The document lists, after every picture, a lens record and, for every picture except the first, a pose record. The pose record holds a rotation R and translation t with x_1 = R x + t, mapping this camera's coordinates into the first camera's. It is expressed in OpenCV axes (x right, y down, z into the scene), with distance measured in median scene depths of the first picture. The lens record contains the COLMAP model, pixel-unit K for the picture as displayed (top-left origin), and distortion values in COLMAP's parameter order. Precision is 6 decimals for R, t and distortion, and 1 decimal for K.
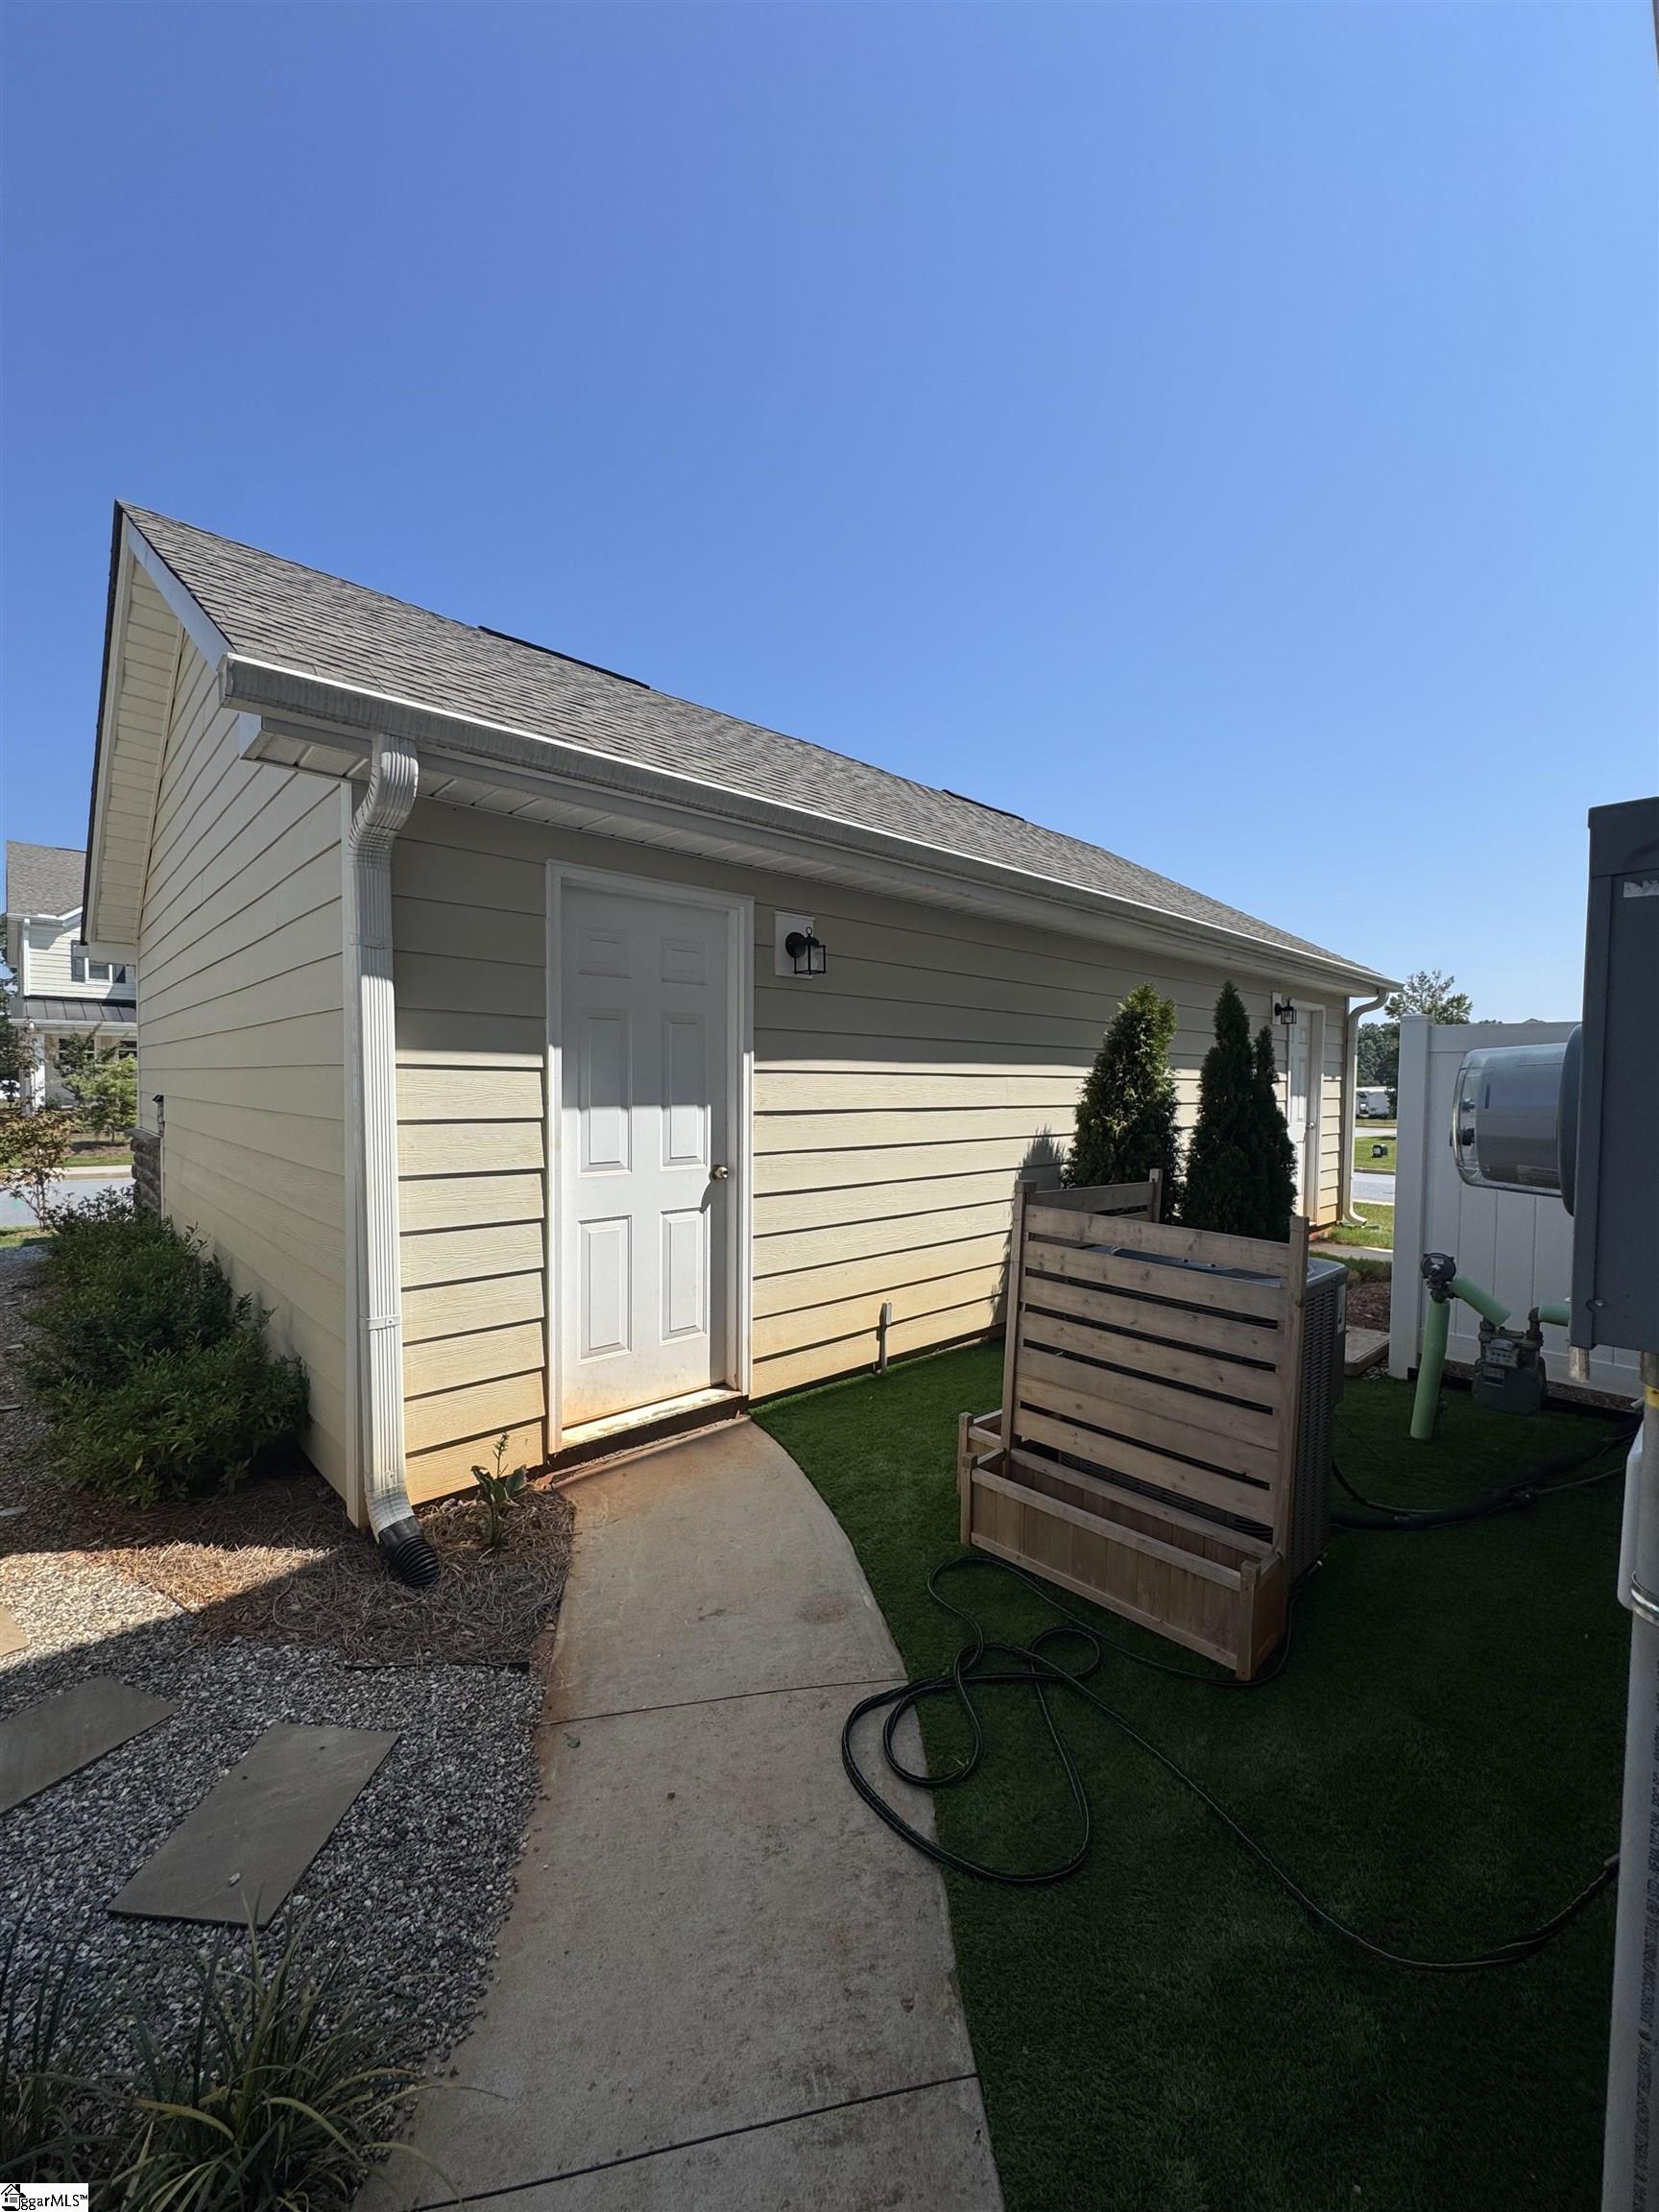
lens RADIAL K [[879.2, 0, 827.9], [0, 879.2, 1114.6], [0, 0, 1]] dist [-0.013624, -0.000042]
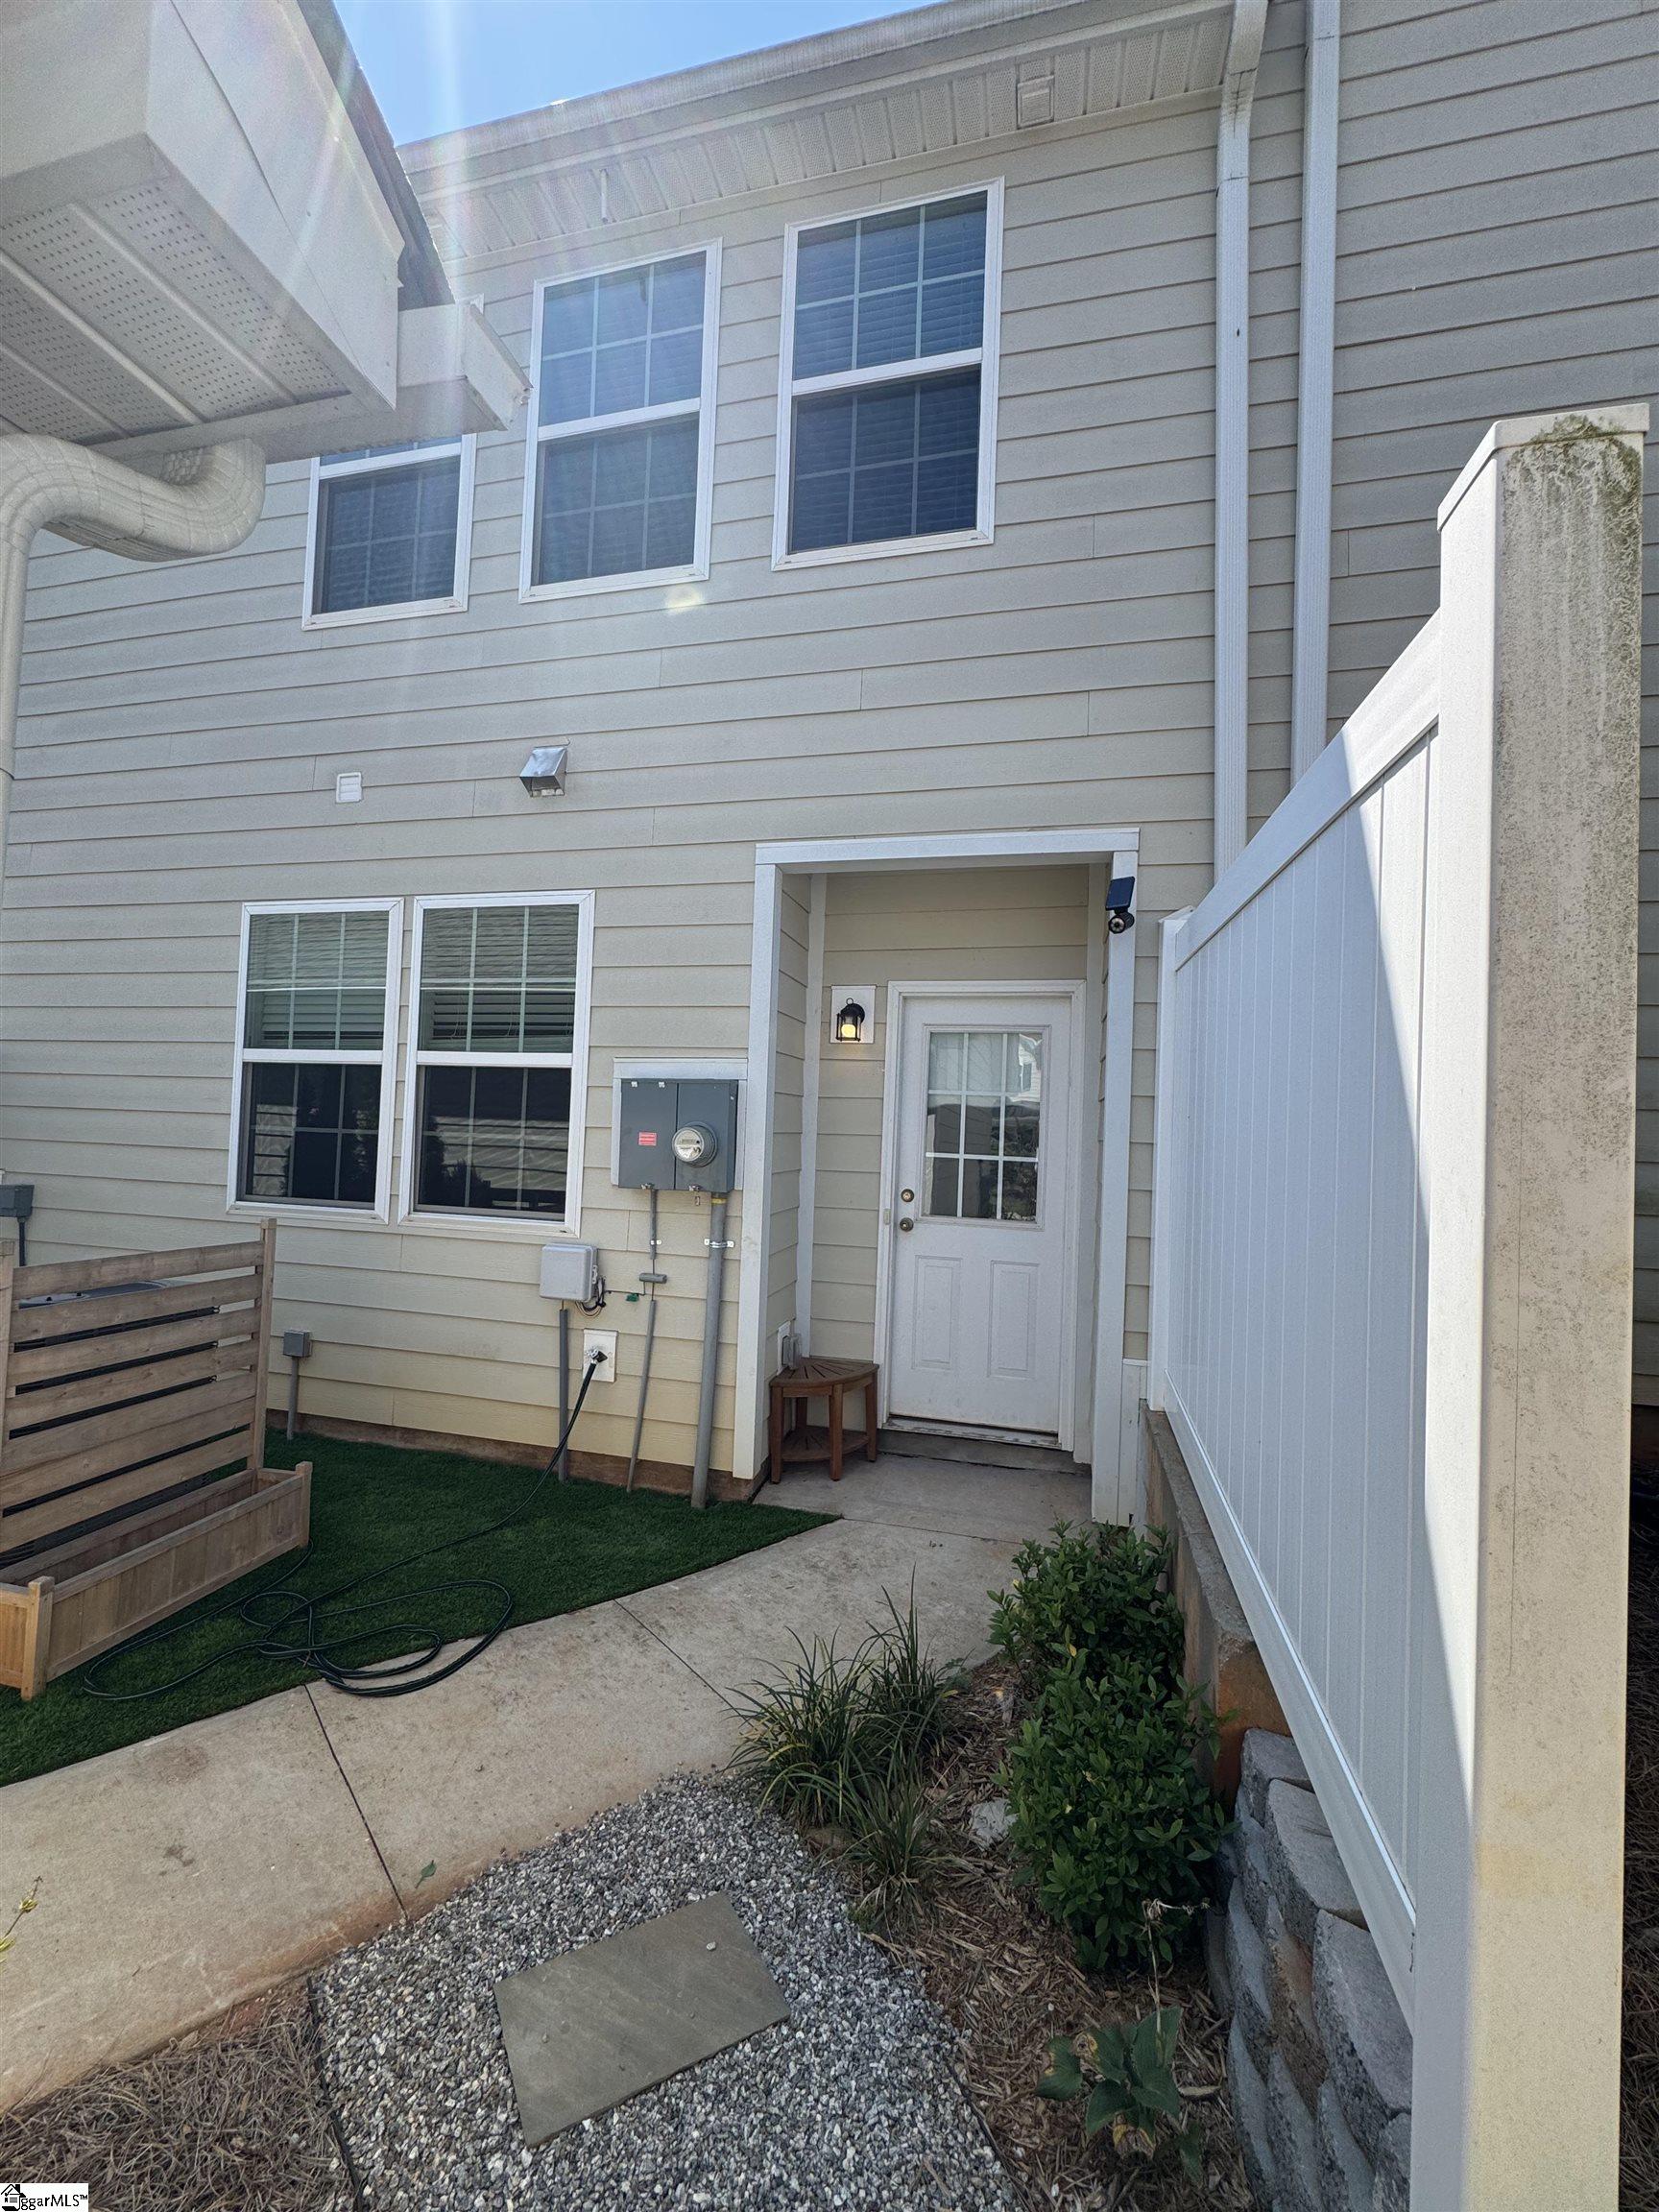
lens RADIAL K [[879.2, 0, 834.8], [0, 879.2, 1101.7], [0, 0, 1]] dist [-0.013624, -0.000042]
pose [[-0.545212, -0.011849, 0.838214, -1.337878], [-0.009337, 0.999924, 0.008062, -0.109364], [-0.838246, -0.003431, -0.545281, 1.188696]]
